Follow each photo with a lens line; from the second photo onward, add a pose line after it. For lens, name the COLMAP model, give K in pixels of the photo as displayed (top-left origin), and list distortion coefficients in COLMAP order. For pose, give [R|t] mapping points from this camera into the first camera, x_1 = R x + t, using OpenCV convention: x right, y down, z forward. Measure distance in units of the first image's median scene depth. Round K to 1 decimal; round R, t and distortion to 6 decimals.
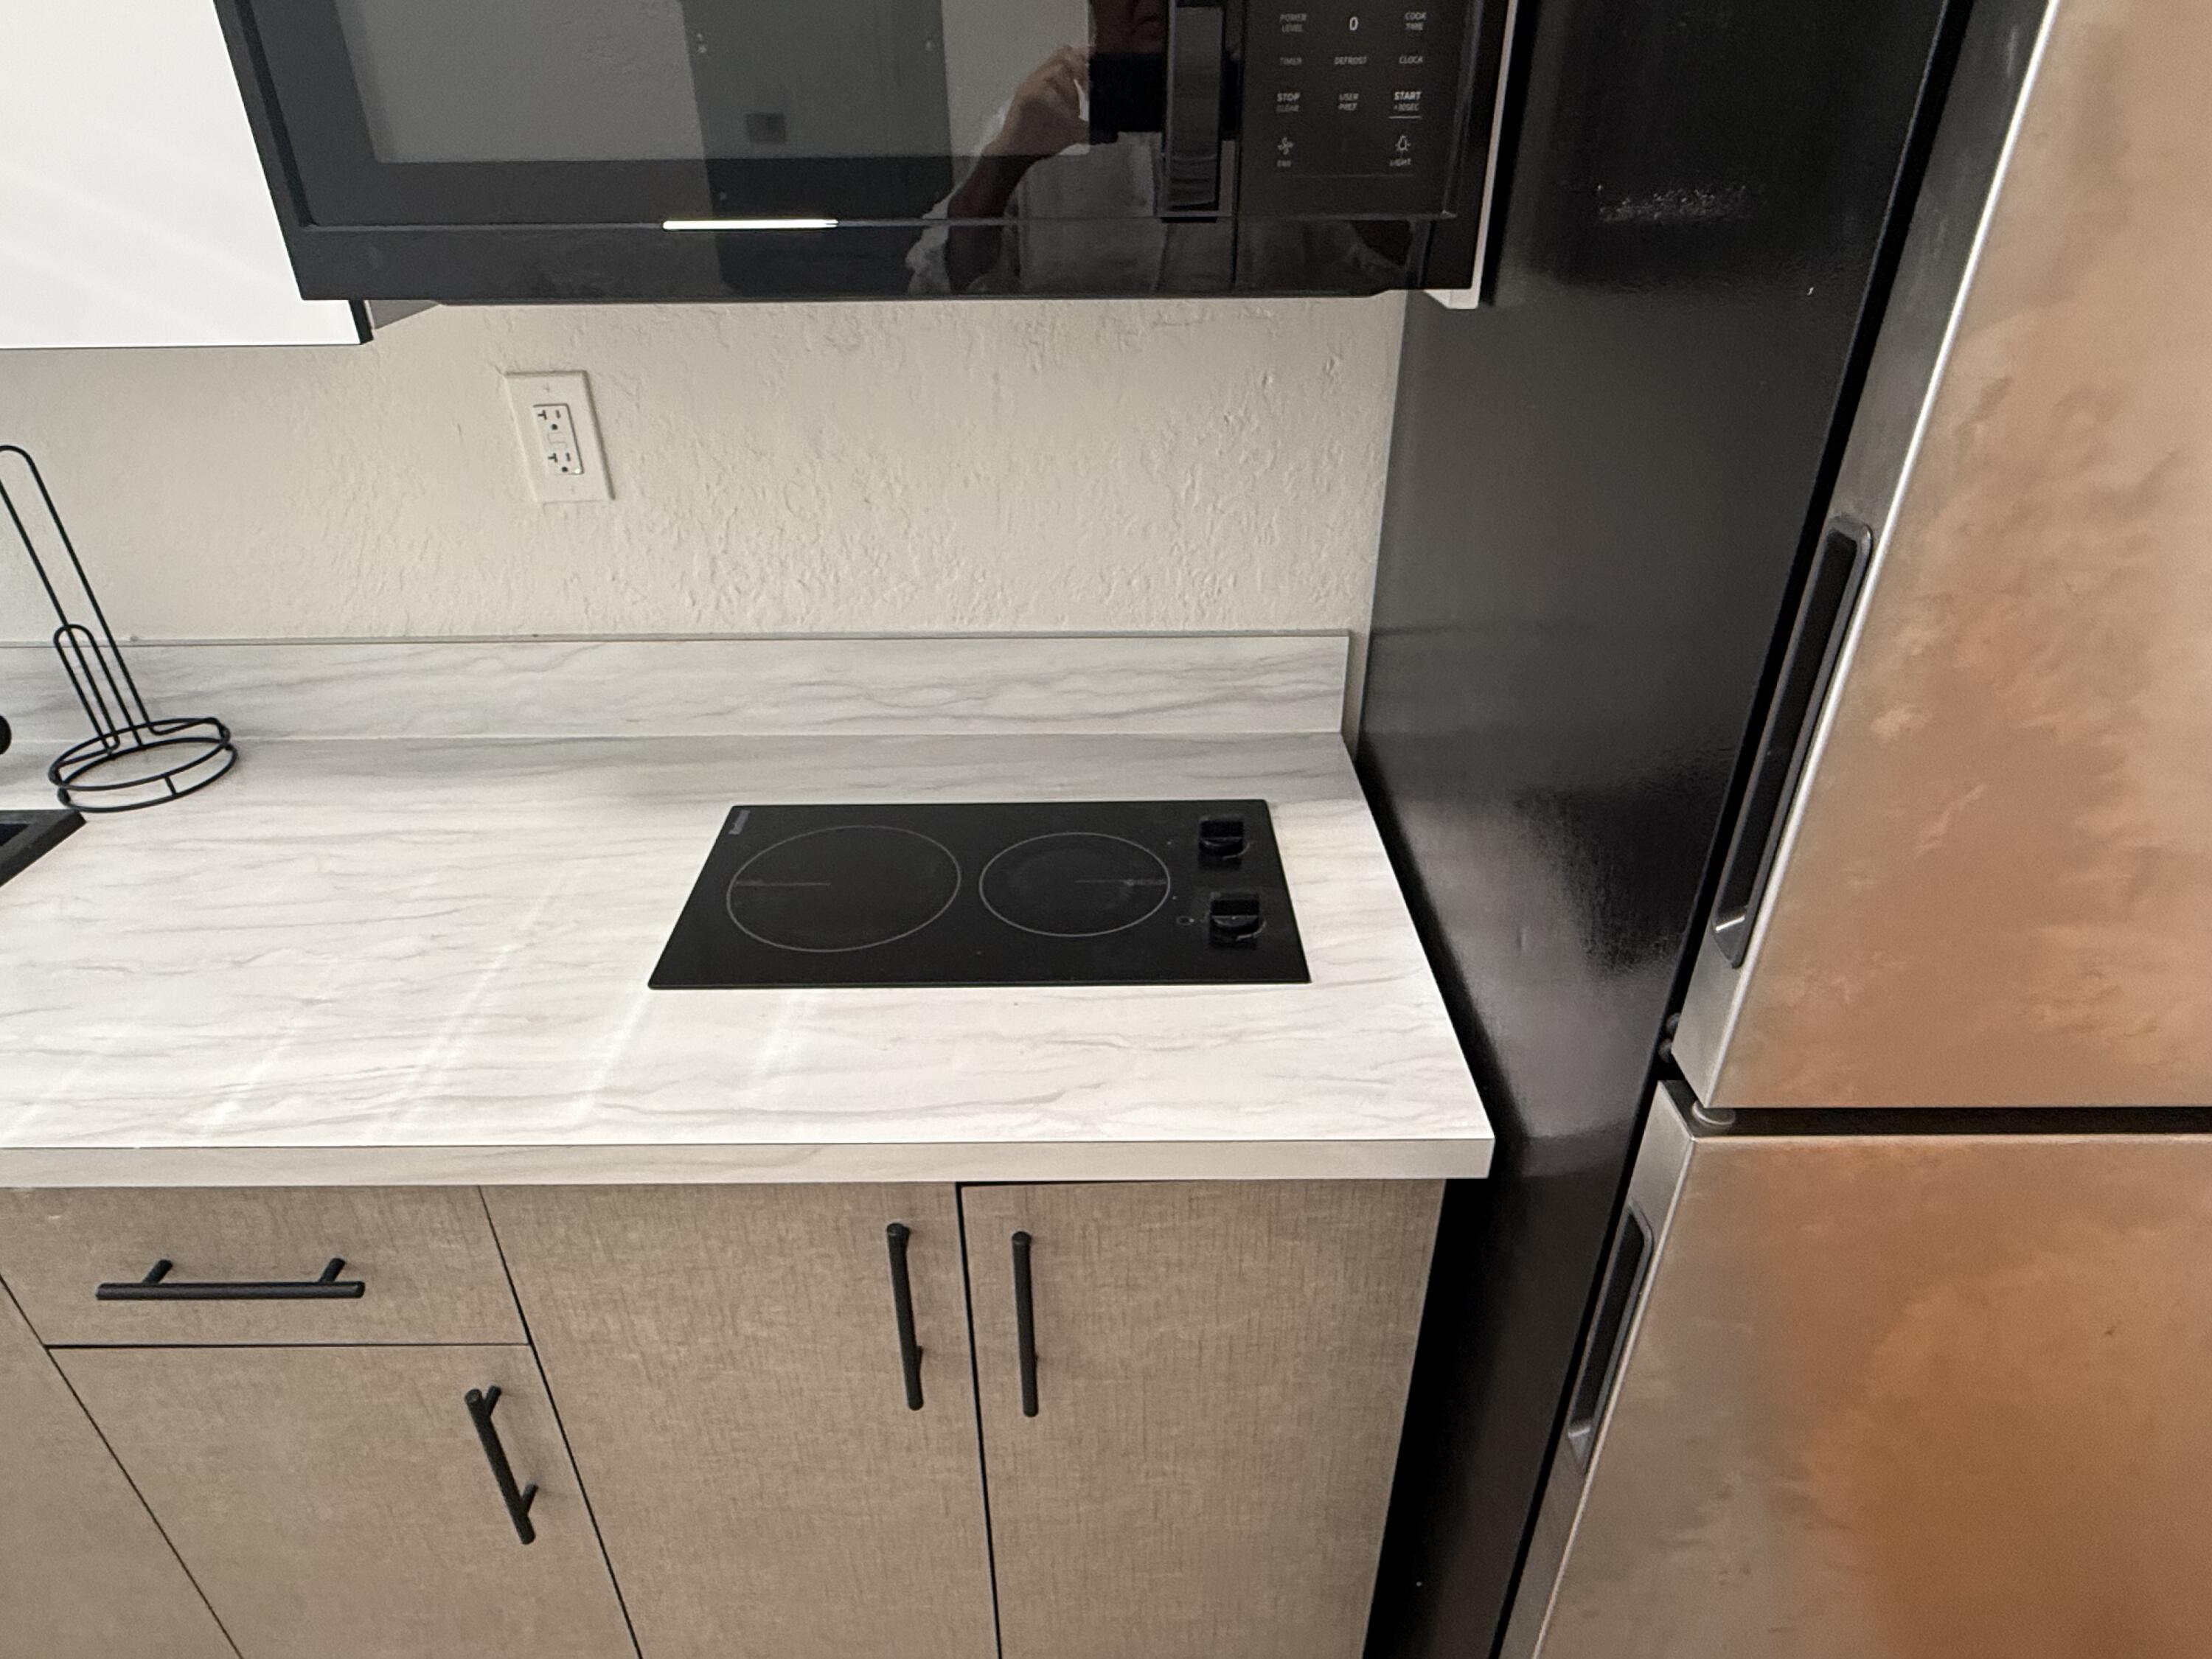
lens RADIAL K [[1290.5, 0, 1110.6], [0, 1290.5, 838.2], [0, 0, 1]] dist [-0.002440, 0.004353]
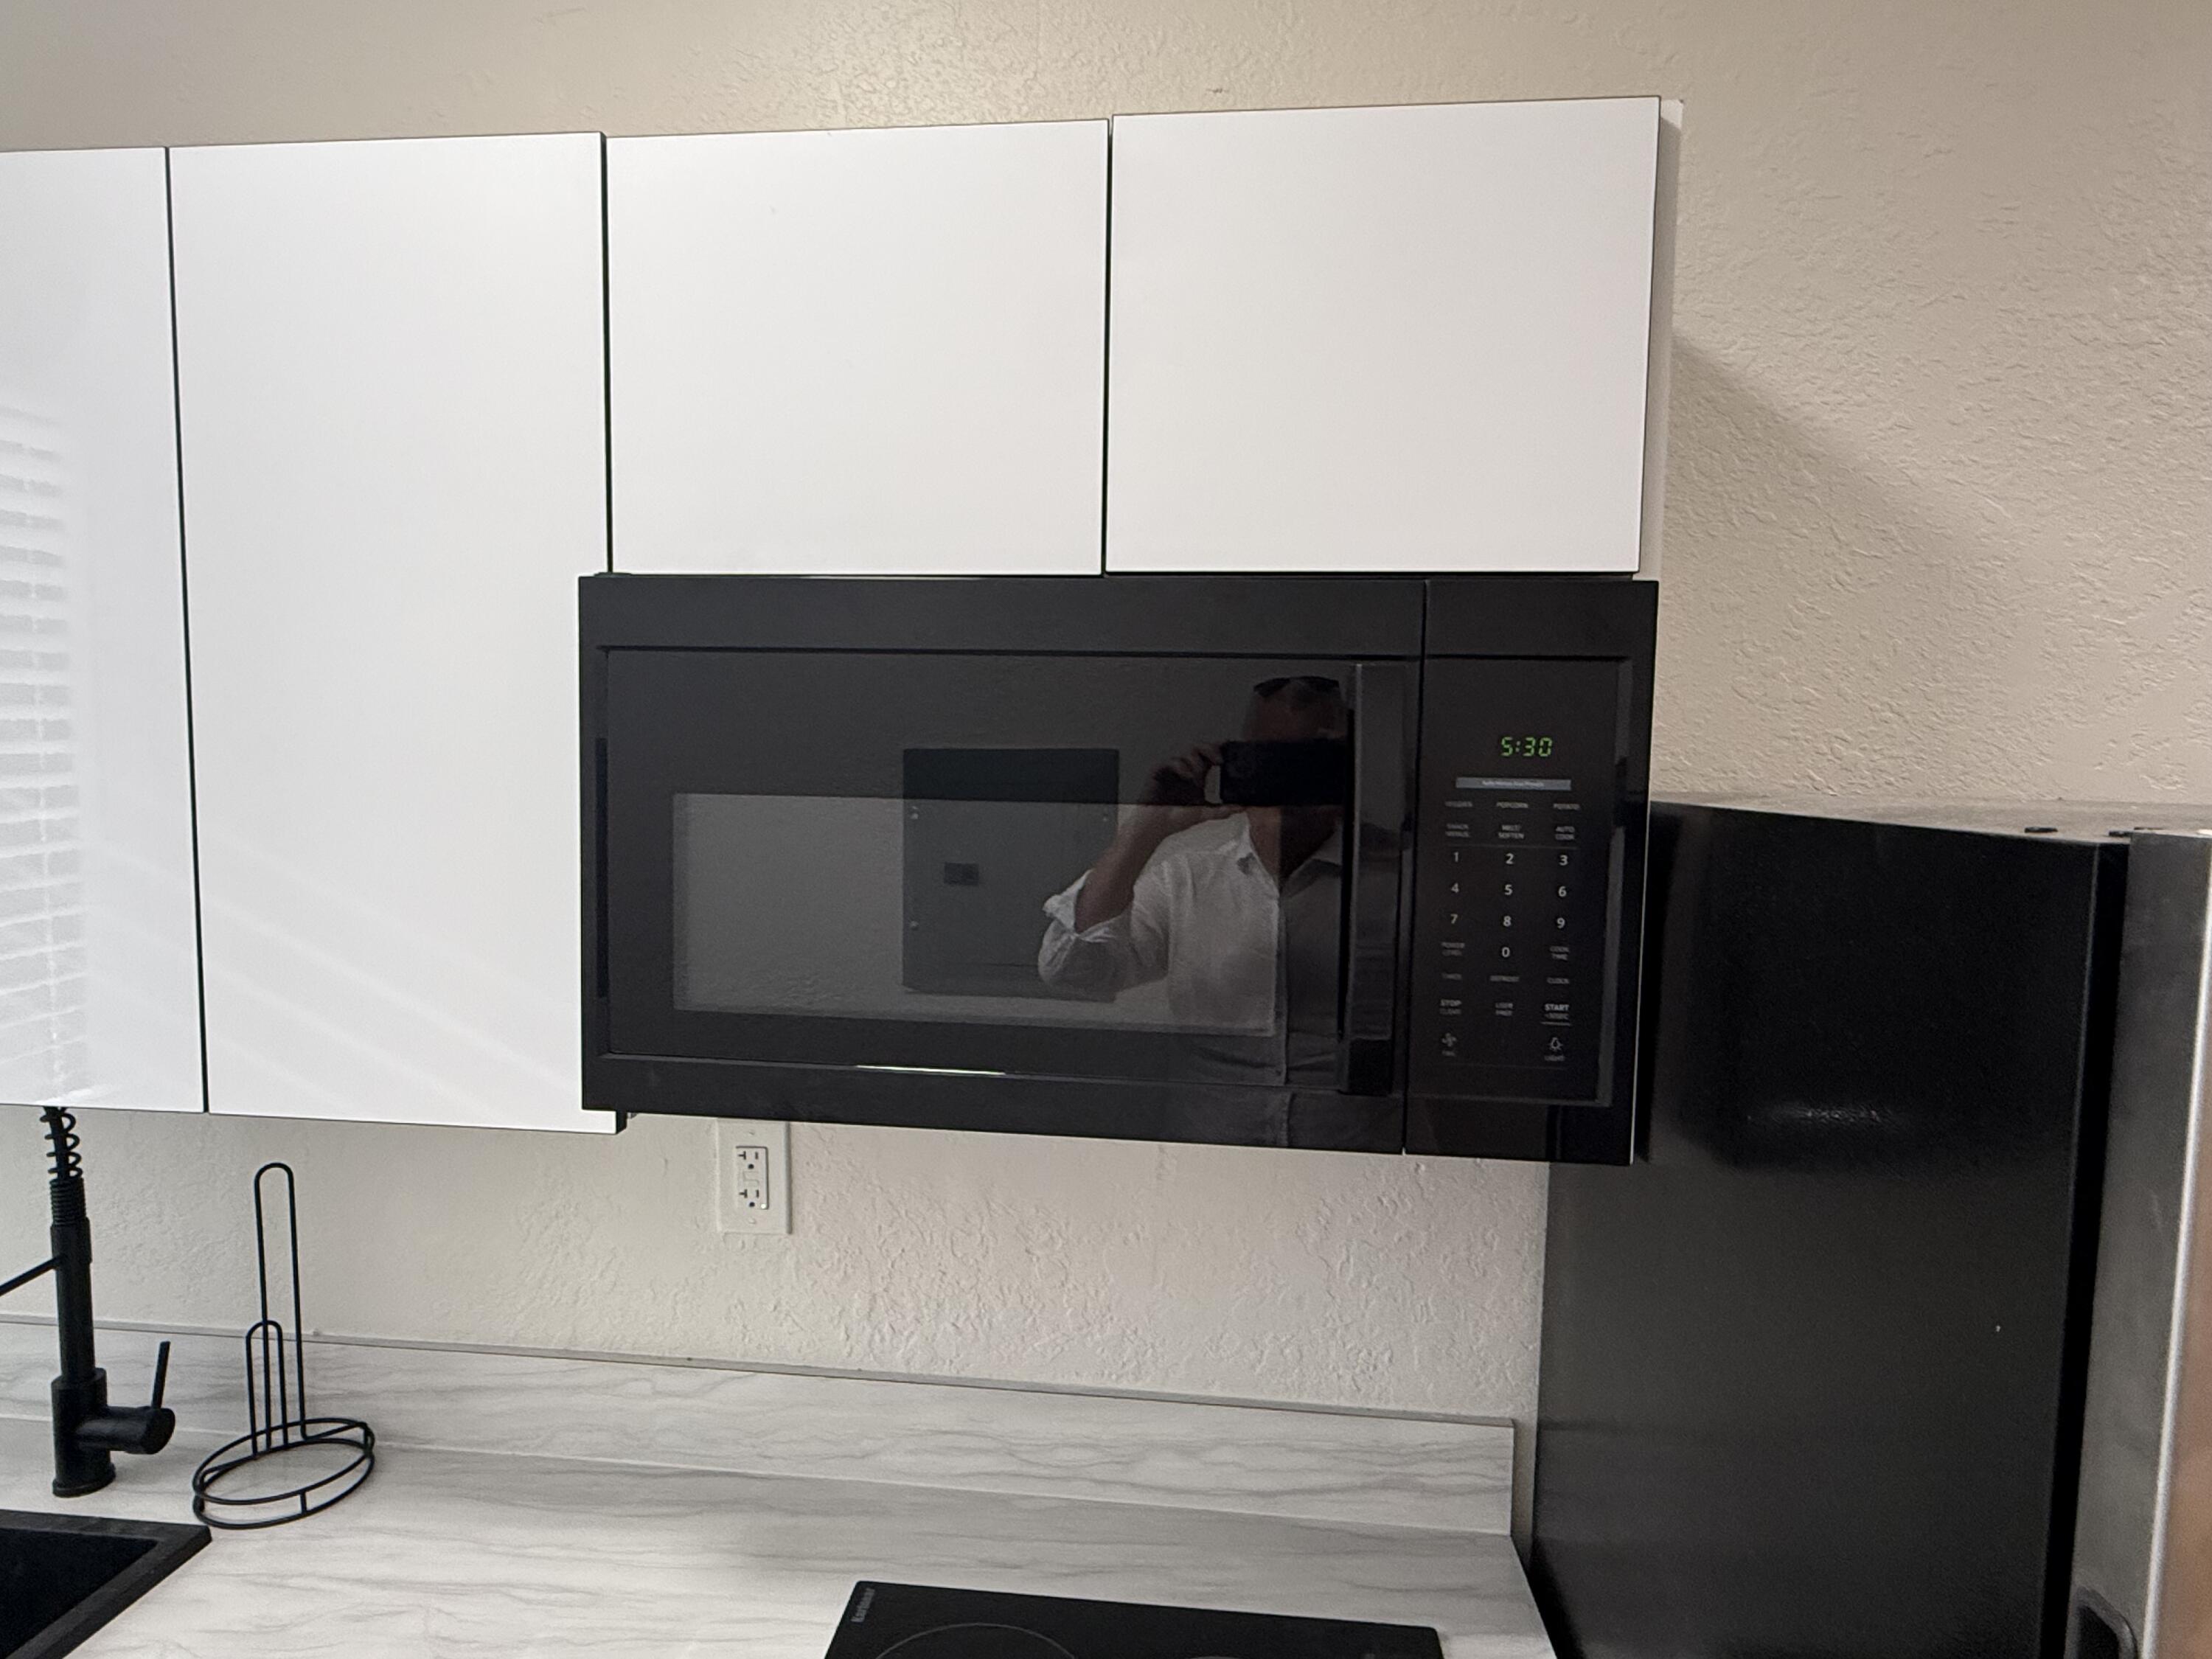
lens RADIAL K [[1290.5, 0, 1104.2], [0, 1290.5, 832.8], [0, 0, 1]] dist [-0.002440, 0.004353]
pose [[0.995075, 0.028489, -0.094945, -0.038287], [-0.067900, 0.893714, -0.443469, -0.103702], [0.072219, 0.447732, 0.891247, -0.069875]]
